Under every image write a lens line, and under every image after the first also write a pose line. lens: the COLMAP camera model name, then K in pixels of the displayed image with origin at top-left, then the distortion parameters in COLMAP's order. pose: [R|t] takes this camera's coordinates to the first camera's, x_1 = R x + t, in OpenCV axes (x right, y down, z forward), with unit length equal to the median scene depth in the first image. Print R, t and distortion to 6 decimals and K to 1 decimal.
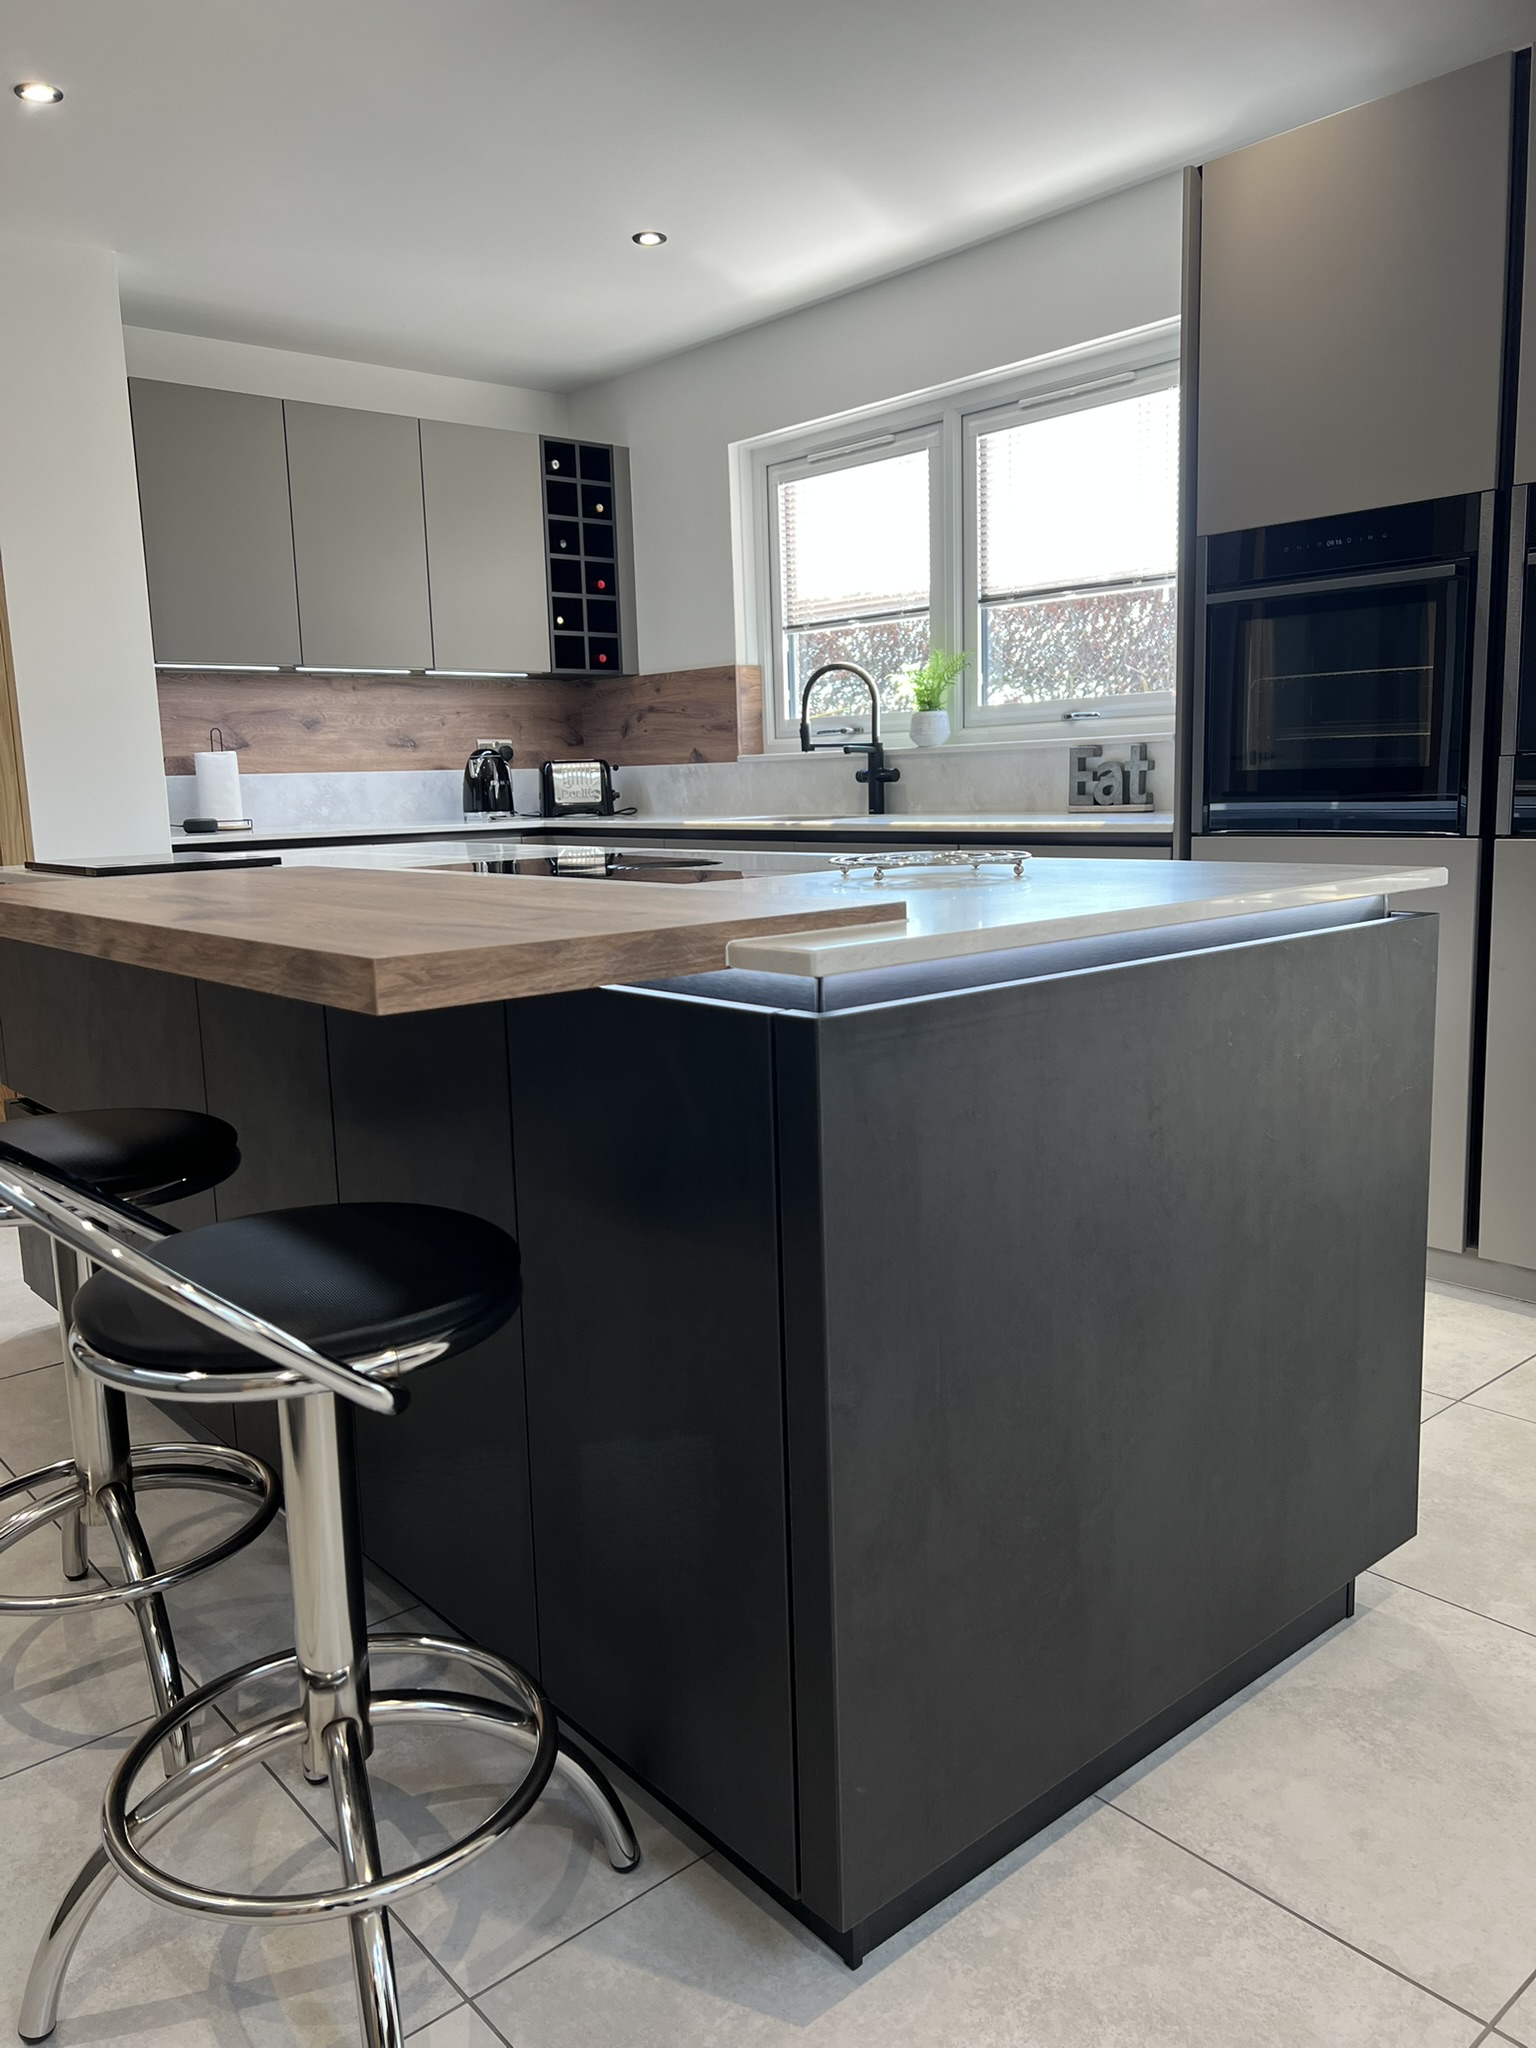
lens RADIAL K [[1538.5, 0, 746.9], [0, 1538.5, 1033.5], [0, 0, 1]] dist [0.049532, -0.052552]
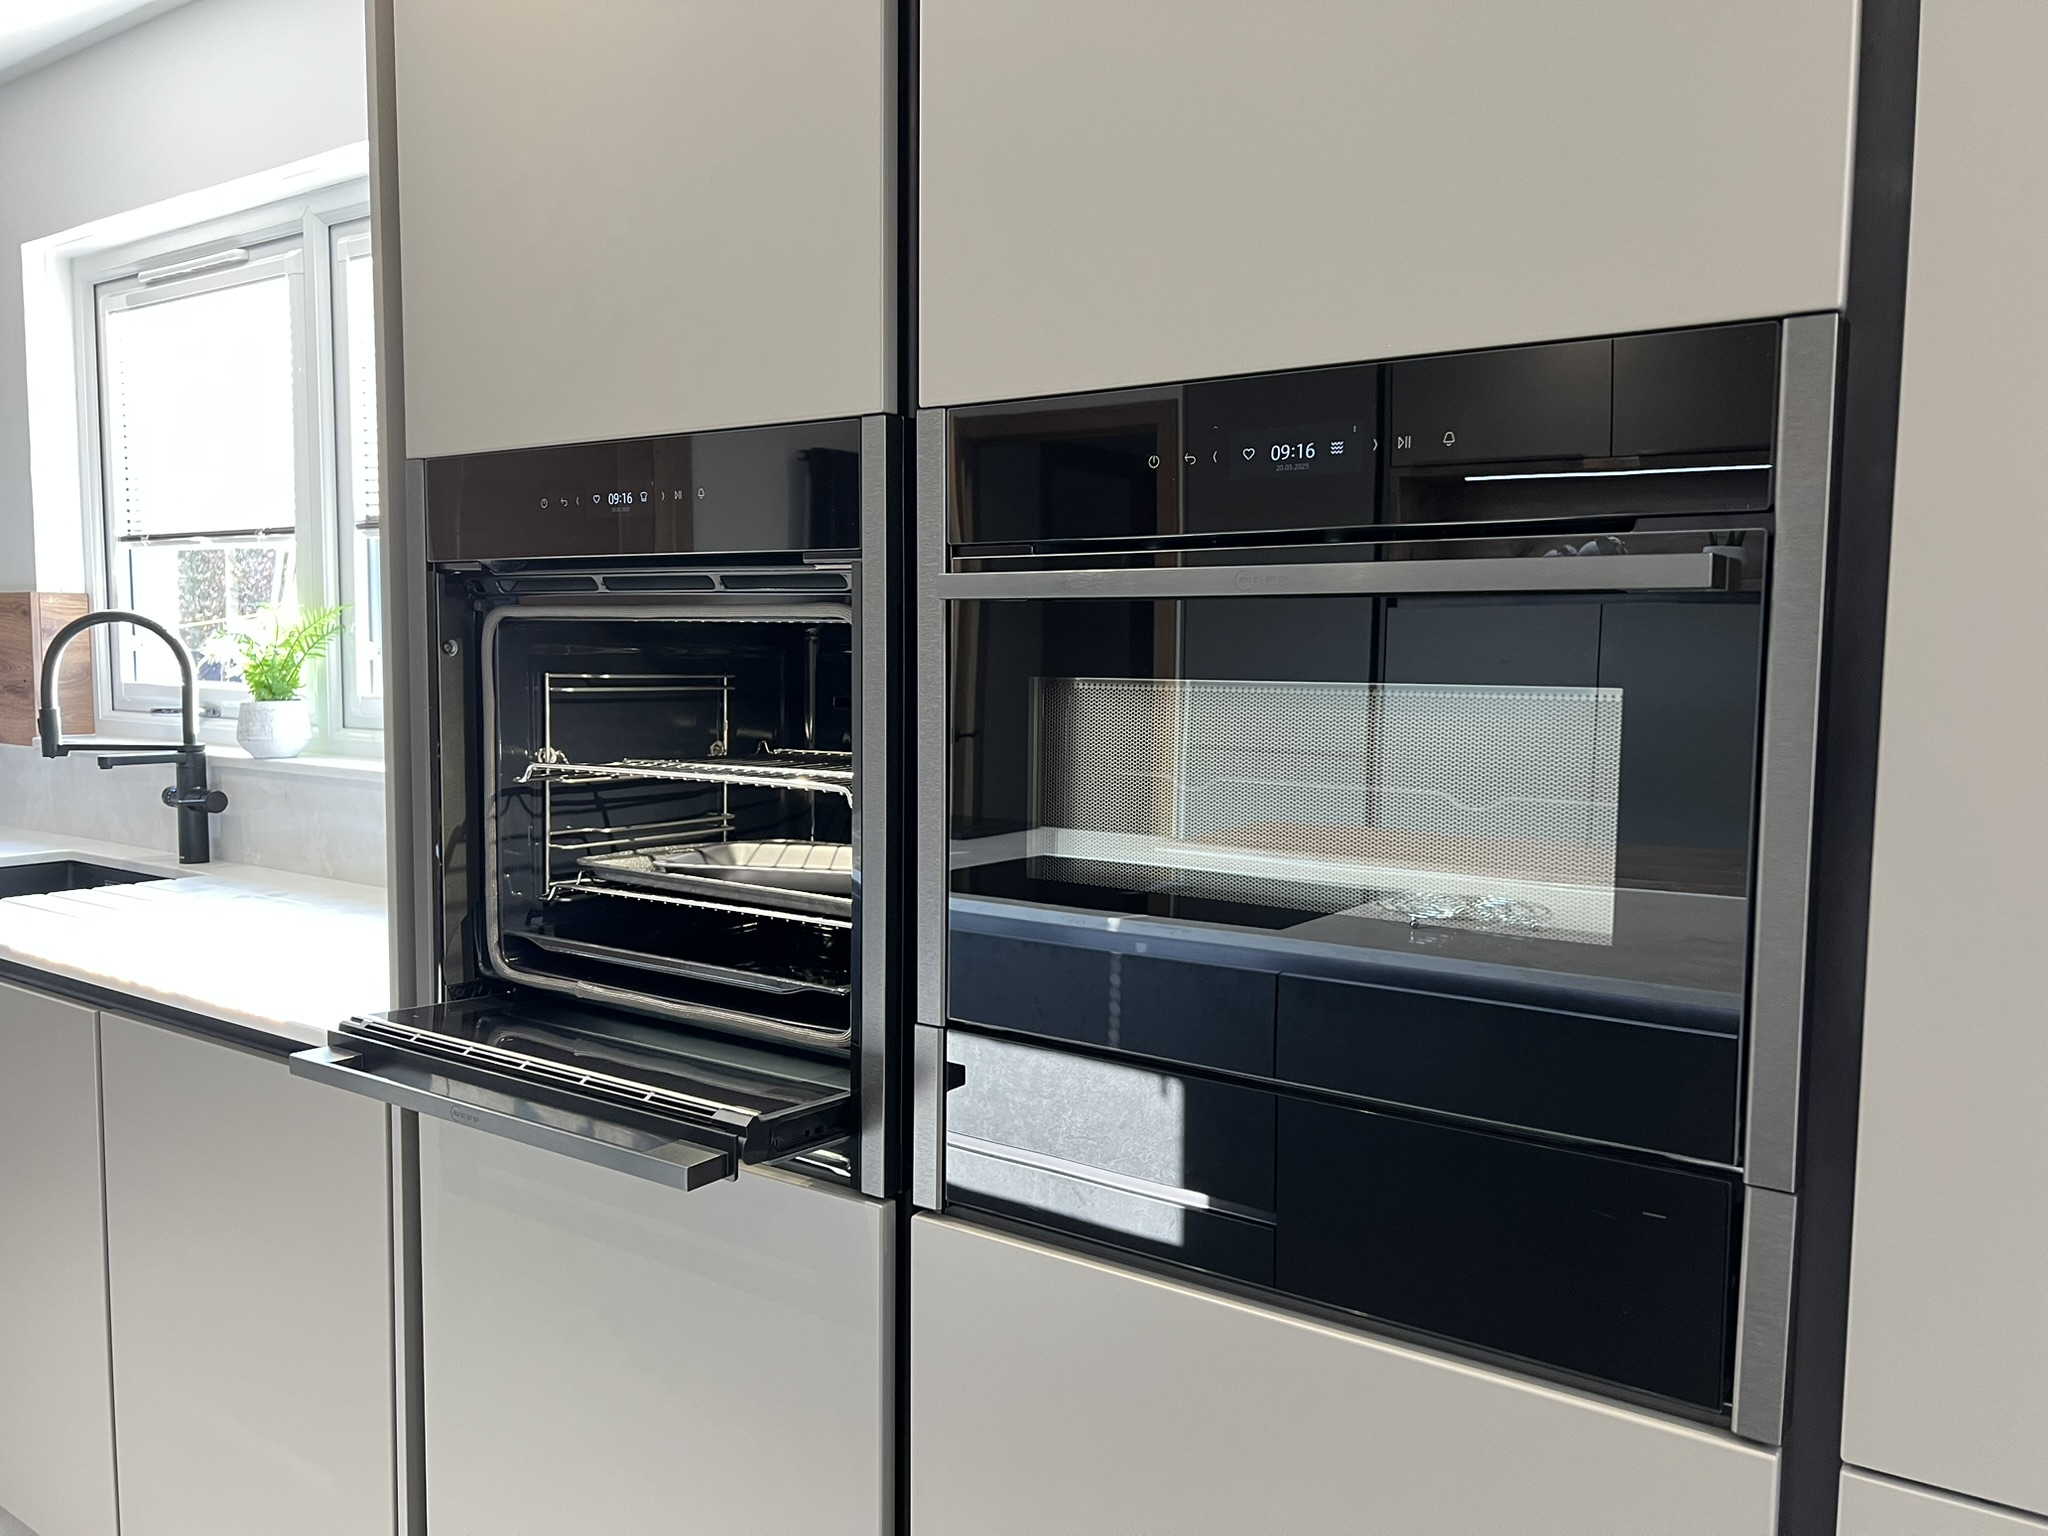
lens RADIAL K [[1541.8, 0, 1024.0], [0, 1541.8, 768.0], [0, 0, 1]] dist [0.048519, -0.055838]
pose [[0.965278, 0.021280, 0.260356, 0.240857], [0.002648, 0.995828, -0.091212, -0.125940], [-0.261211, 0.088734, 0.961195, 0.346732]]
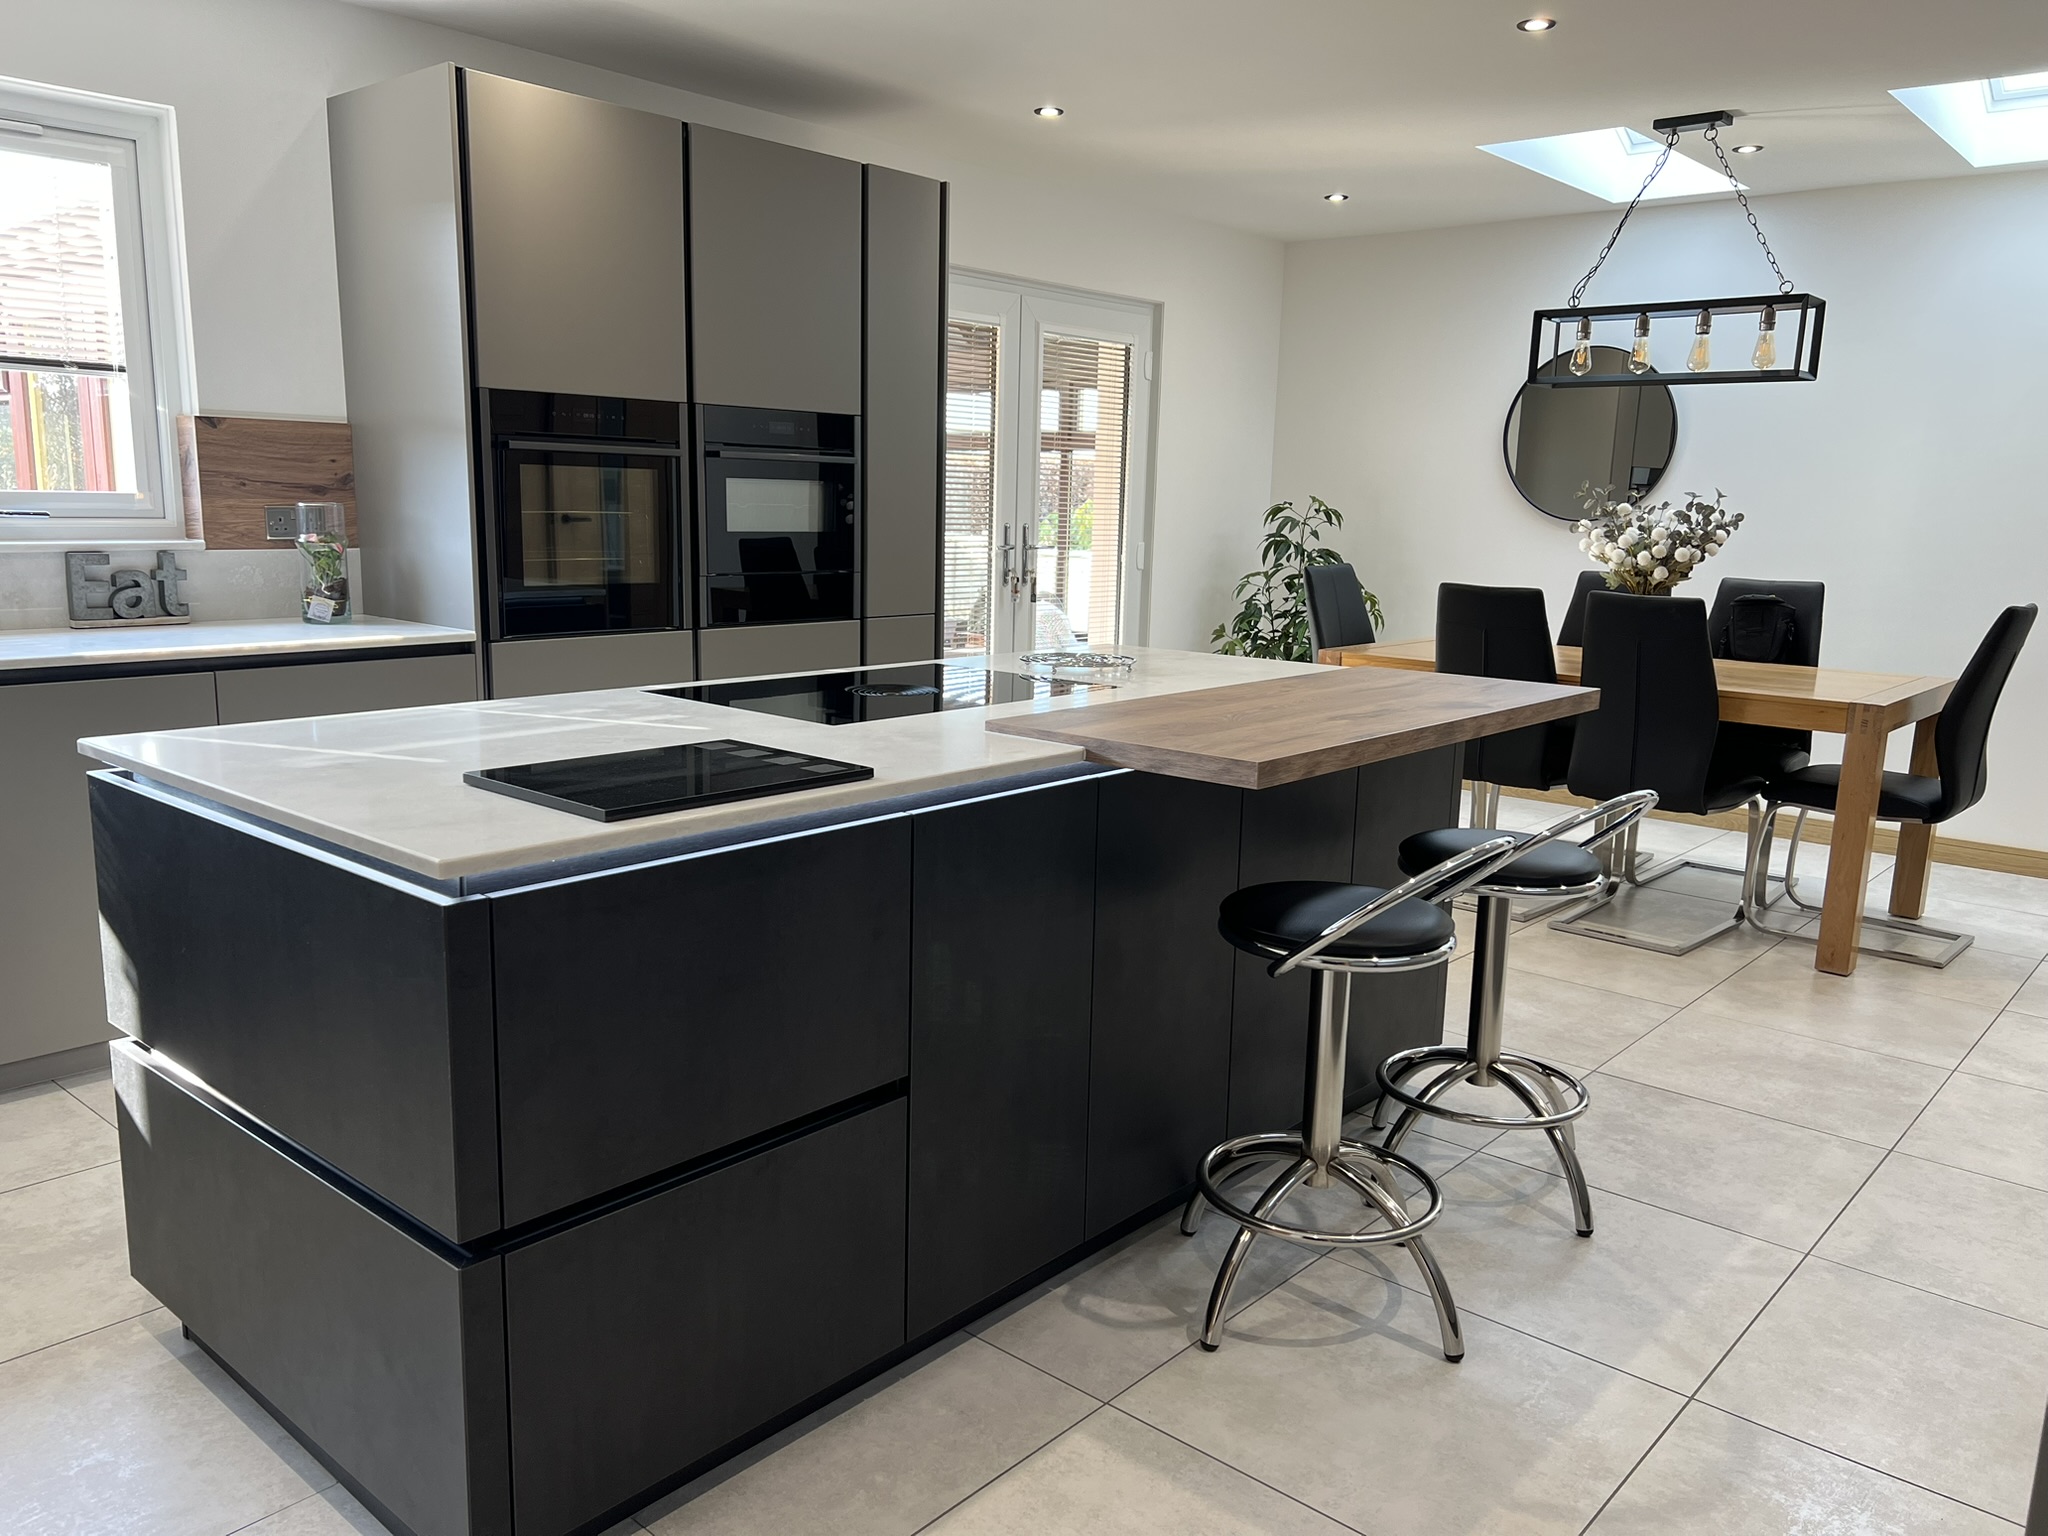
lens RADIAL K [[1541.8, 0, 1024.0], [0, 1541.8, 768.0], [0, 0, 1]] dist [0.048519, -0.055838]
pose [[-0.159124, -0.144713, 0.976595, -0.657602], [0.148754, 0.974391, 0.168624, -0.122226], [-0.975988, 0.172105, -0.133522, 0.554246]]
